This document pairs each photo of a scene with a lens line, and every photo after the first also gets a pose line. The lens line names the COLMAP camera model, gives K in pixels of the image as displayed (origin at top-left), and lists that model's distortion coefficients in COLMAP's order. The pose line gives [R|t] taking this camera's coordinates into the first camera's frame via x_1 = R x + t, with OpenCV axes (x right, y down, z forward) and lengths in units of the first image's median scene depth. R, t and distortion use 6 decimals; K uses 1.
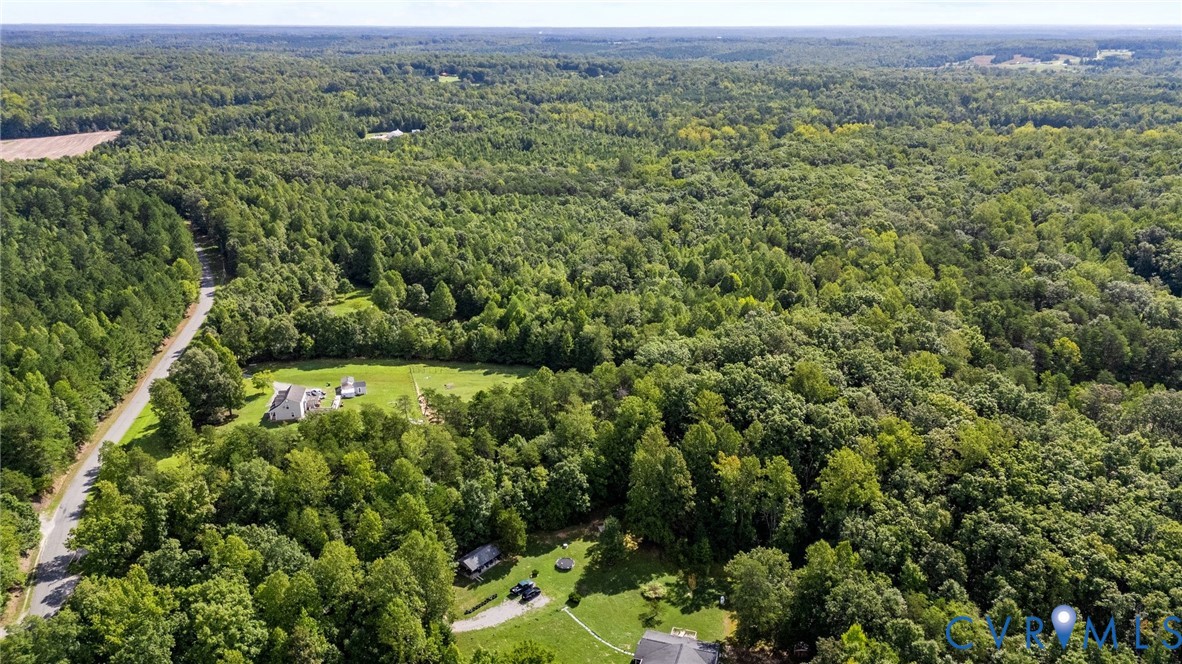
lens RADIAL K [[1058.9, 0, 594.9], [0, 1058.9, 331.3], [0, 0, 1]] dist [0.070093, -0.101561]
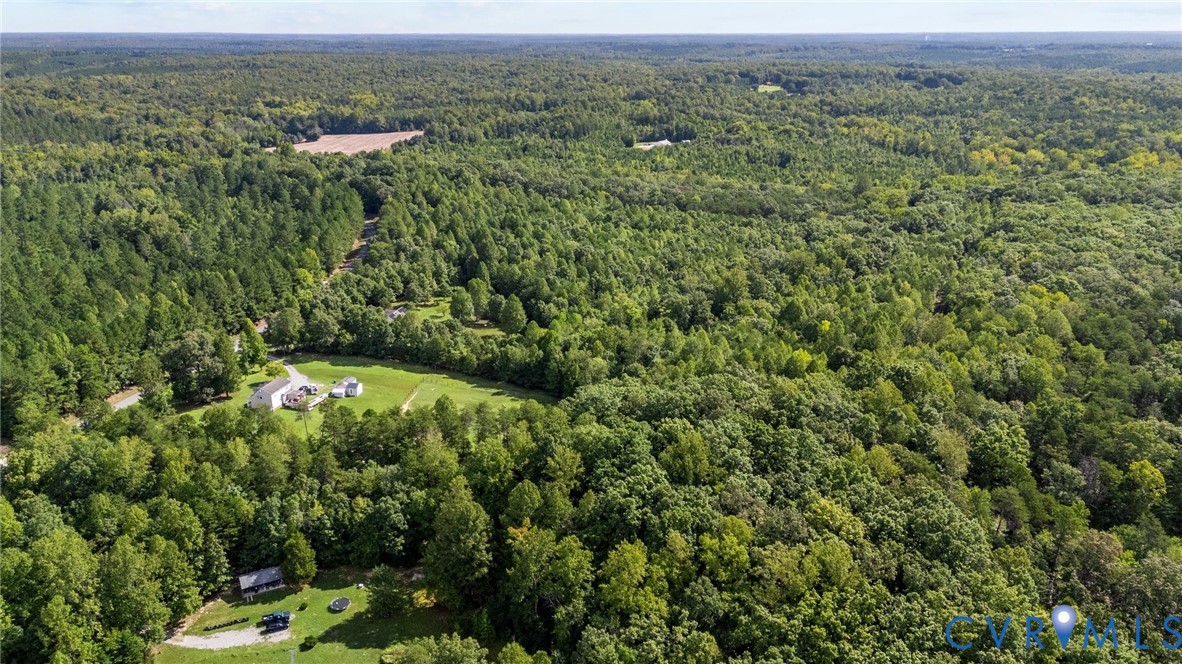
lens RADIAL K [[1058.9, 0, 586.9], [0, 1058.9, 336.3], [0, 0, 1]] dist [0.070093, -0.101561]
pose [[0.890875, 0.121434, -0.437715, 0.215935], [-0.122473, 0.992132, 0.025976, -0.026452], [0.437426, 0.030467, 0.898738, 0.094560]]
